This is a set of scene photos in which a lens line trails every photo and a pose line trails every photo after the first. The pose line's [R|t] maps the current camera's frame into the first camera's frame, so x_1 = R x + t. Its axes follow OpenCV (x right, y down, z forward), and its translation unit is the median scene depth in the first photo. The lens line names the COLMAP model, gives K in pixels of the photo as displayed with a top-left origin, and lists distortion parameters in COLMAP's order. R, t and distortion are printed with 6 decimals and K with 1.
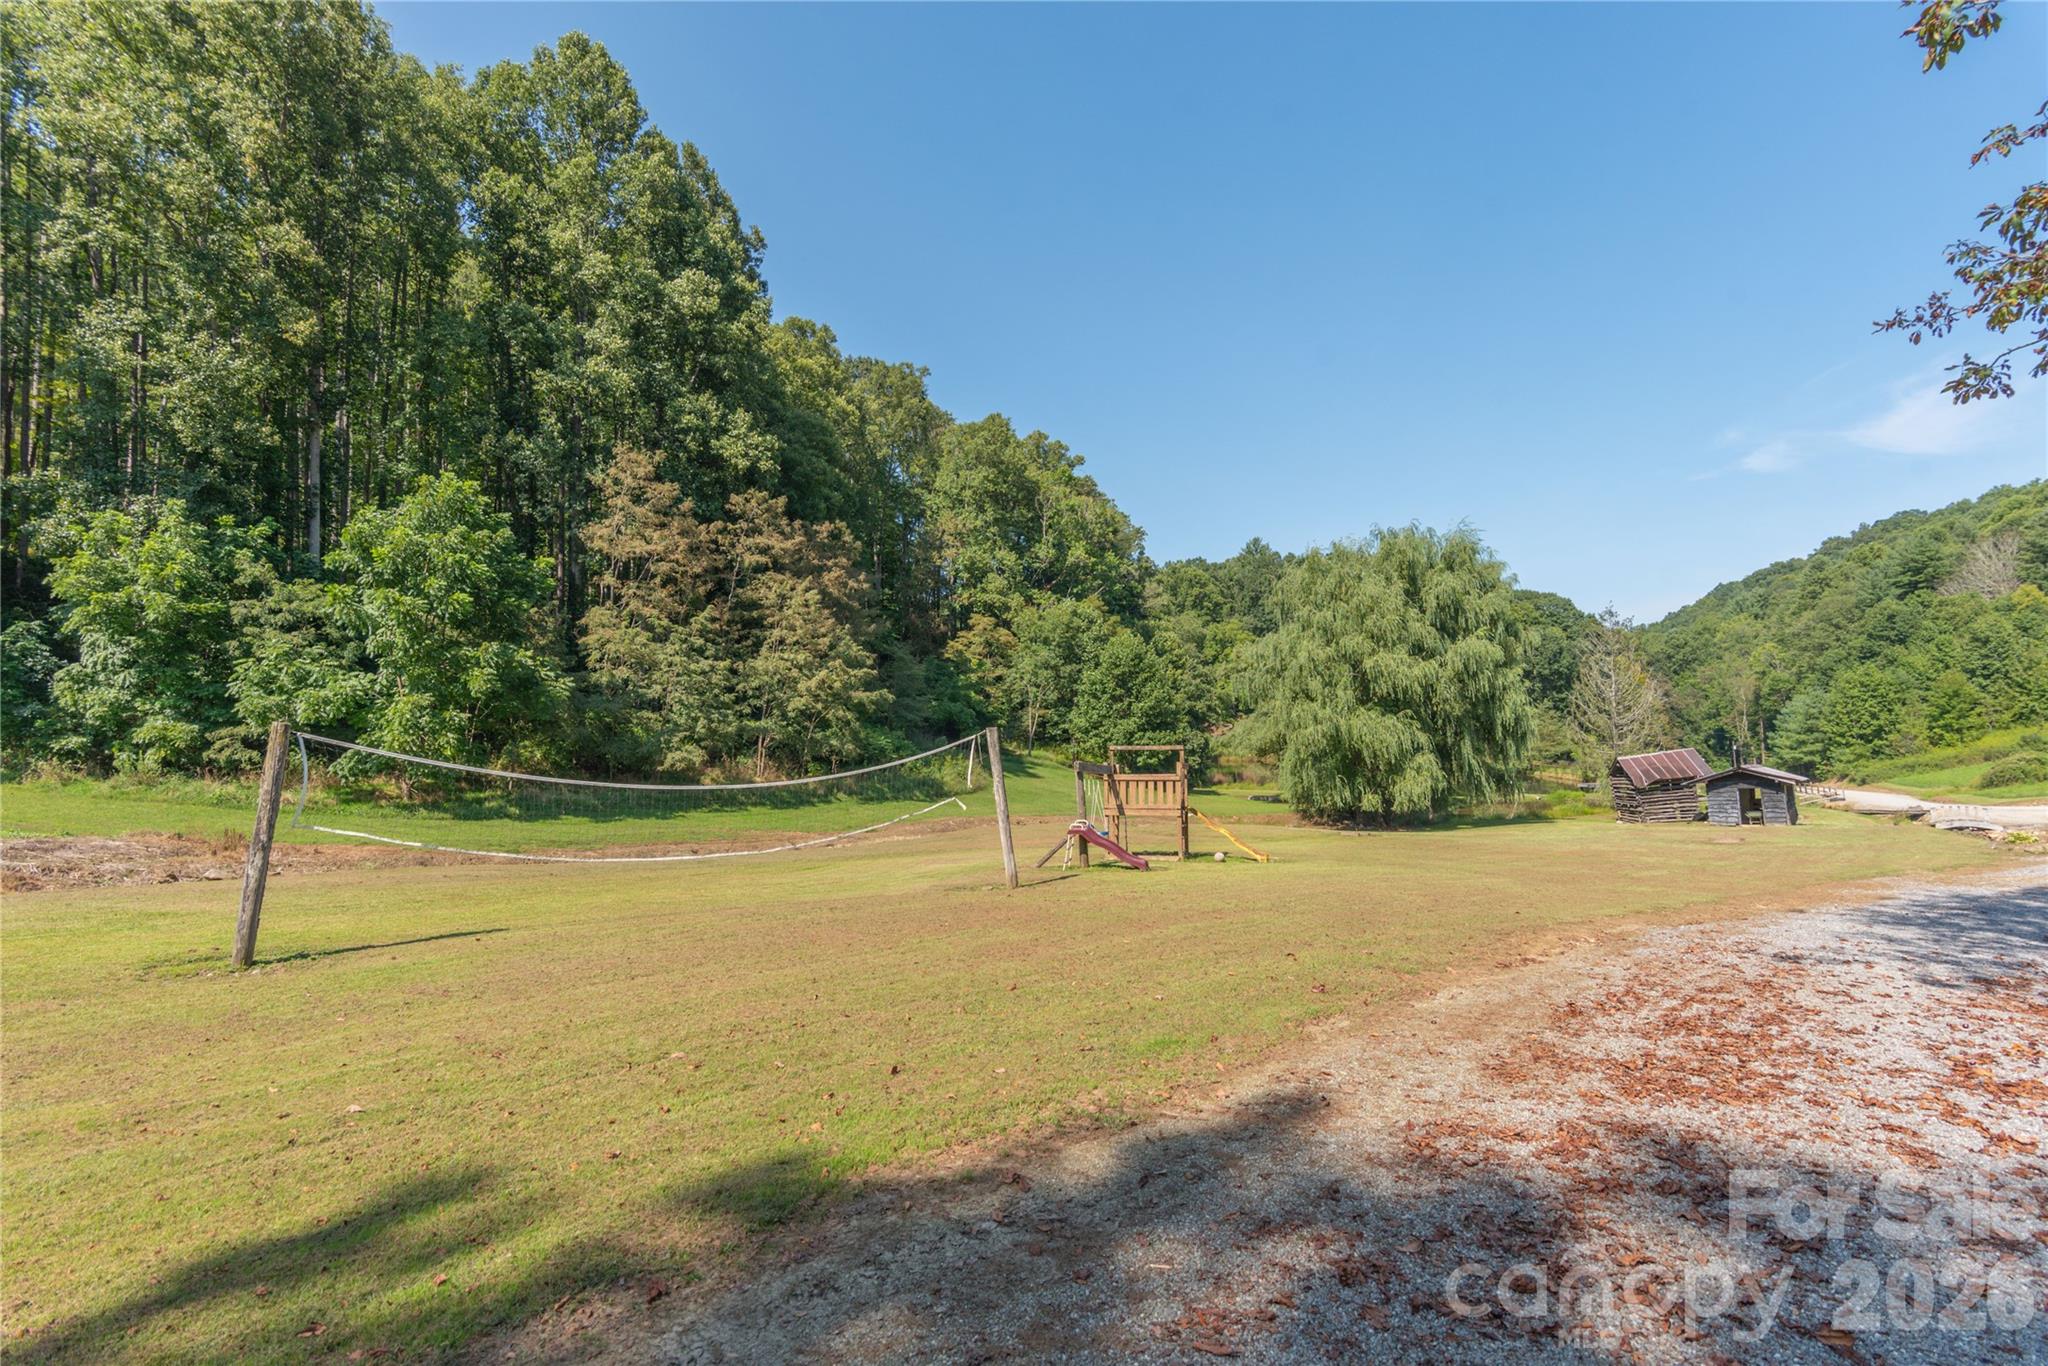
lens RADIAL K [[1041.9, 0, 1029.2], [0, 1041.9, 685.5], [0, 0, 1]] dist [0.001233, 0.000226]
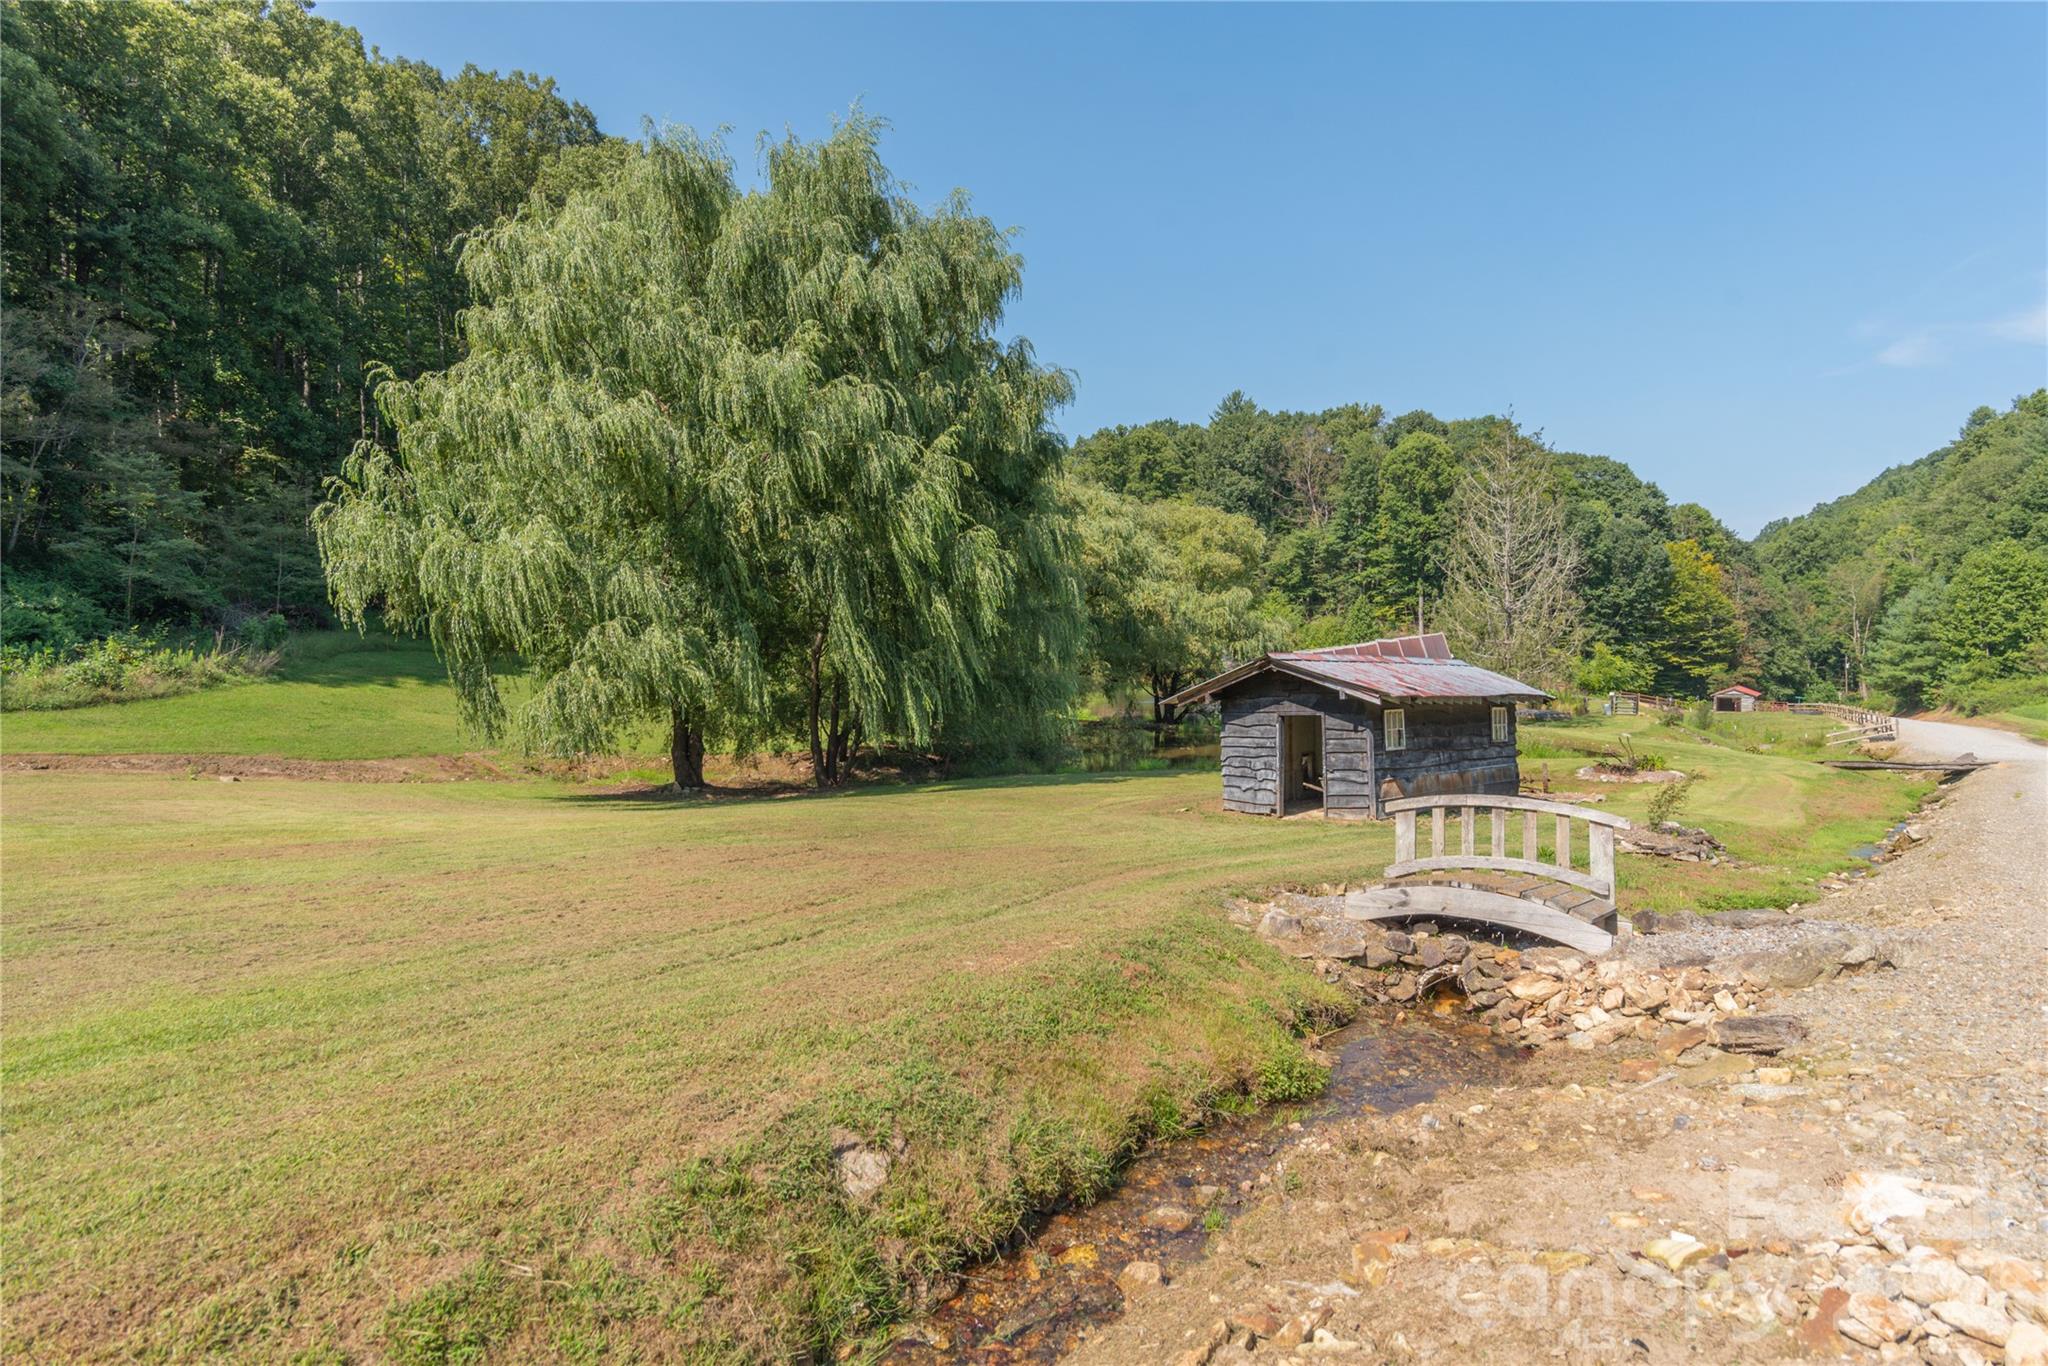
lens RADIAL K [[1161.8, 0, 1015.2], [0, 1161.8, 682.8], [0, 0, 1]] dist [-0.004701, -0.001006]
pose [[0.997669, 0.012172, -0.067148, 0.185468], [-0.007042, 0.997074, 0.076117, 0.017201], [0.067878, -0.075467, 0.994835, 0.174914]]
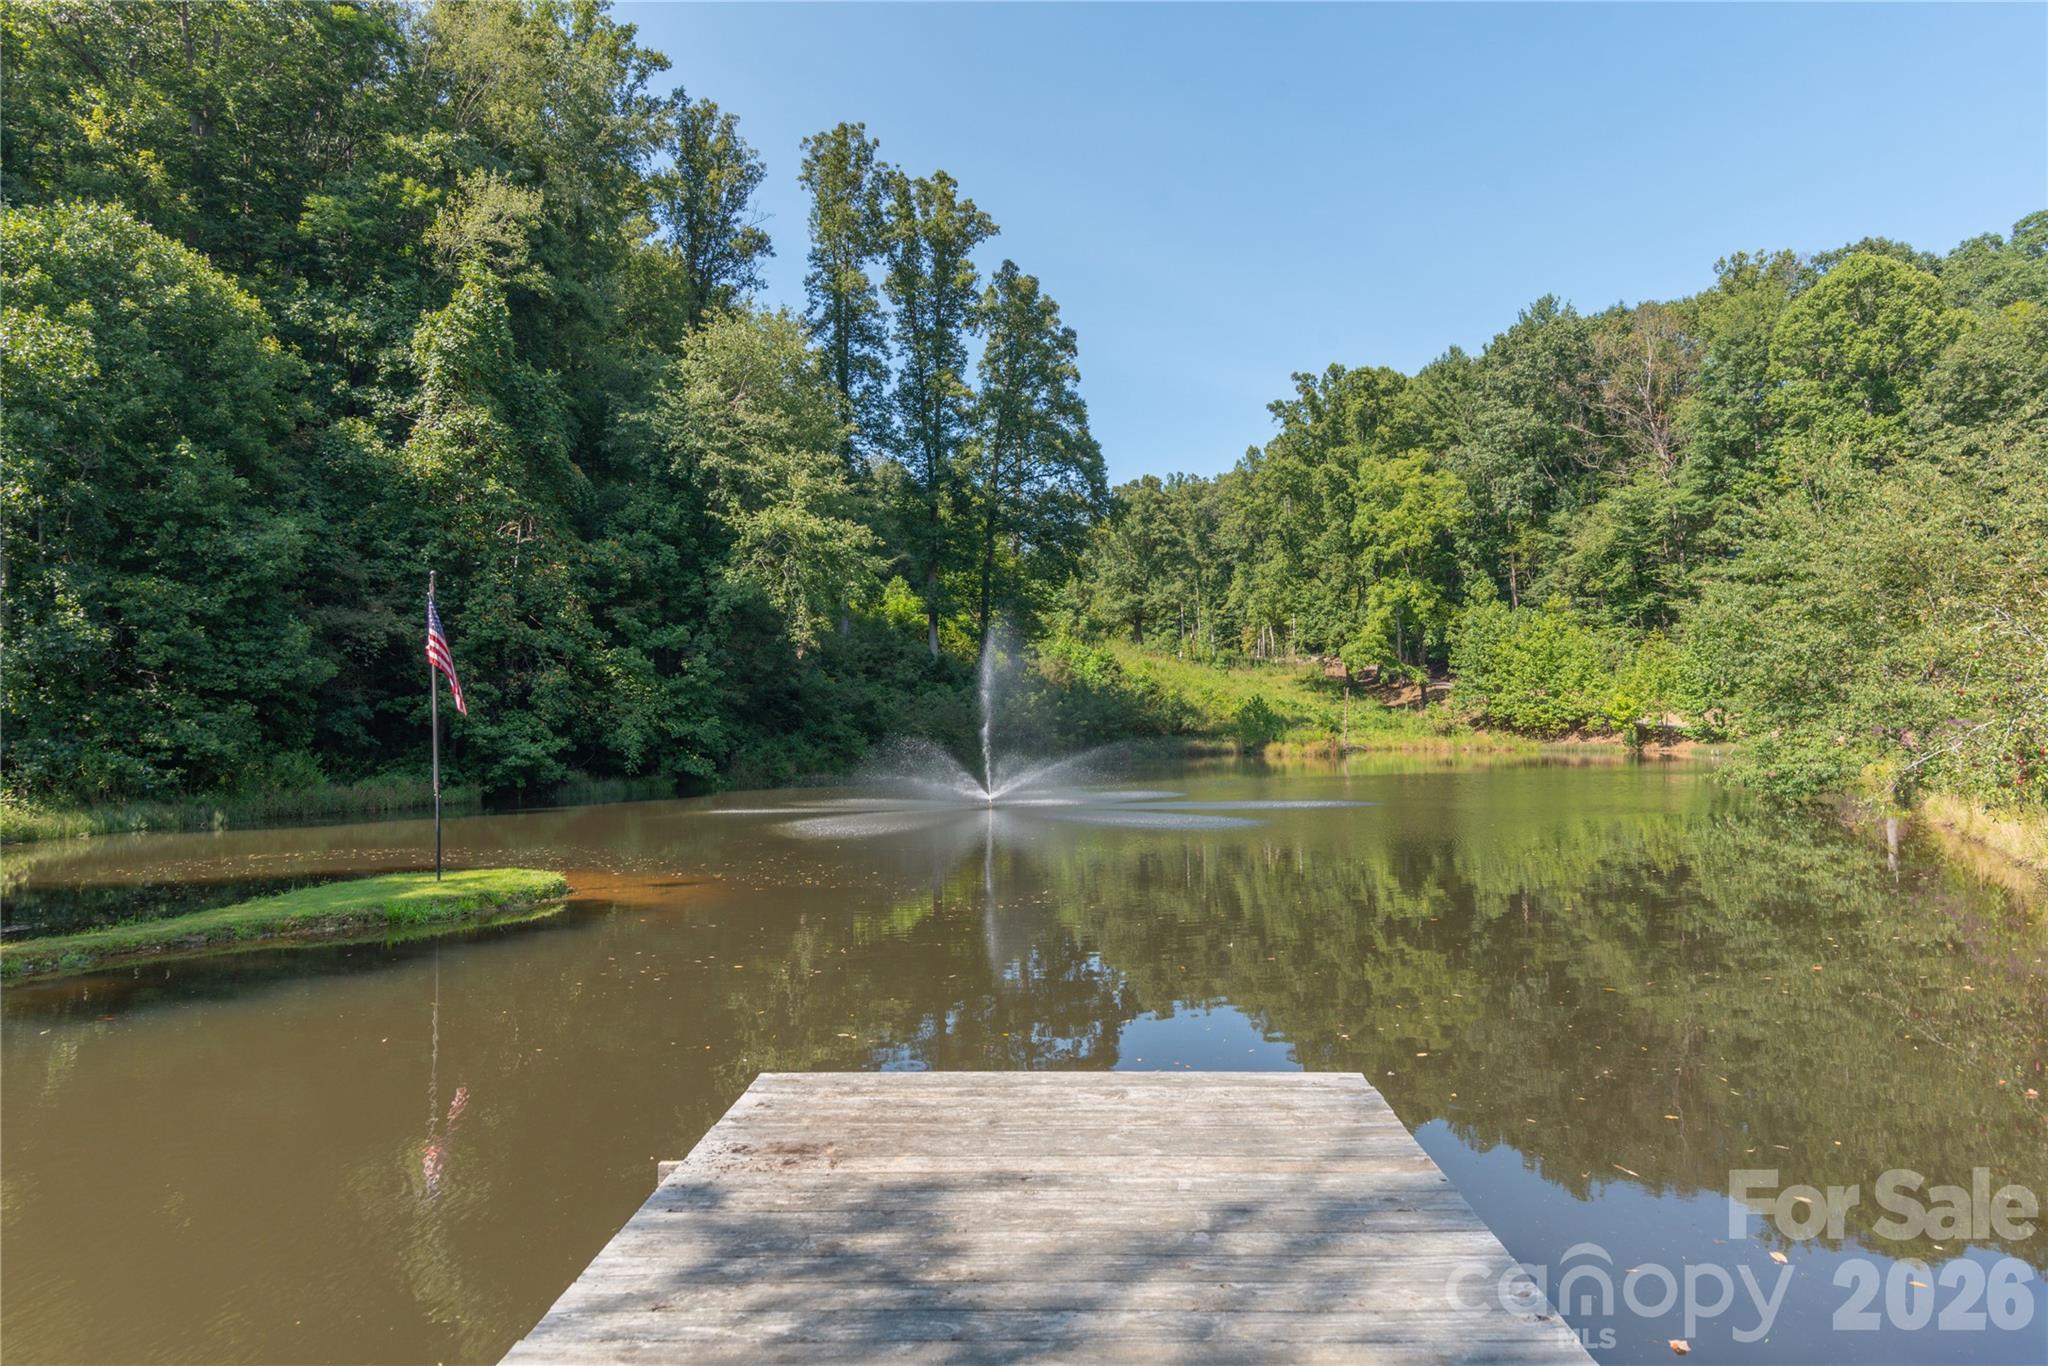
lens RADIAL K [[1161.8, 0, 1030.8], [0, 1161.8, 690.8], [0, 0, 1]] dist [-0.004701, -0.001006]
pose [[0.904039, -0.007206, -0.427389, 0.376748], [0.008115, 0.999967, 0.000306, 0.061006], [0.427372, -0.003744, 0.904068, 0.674886]]
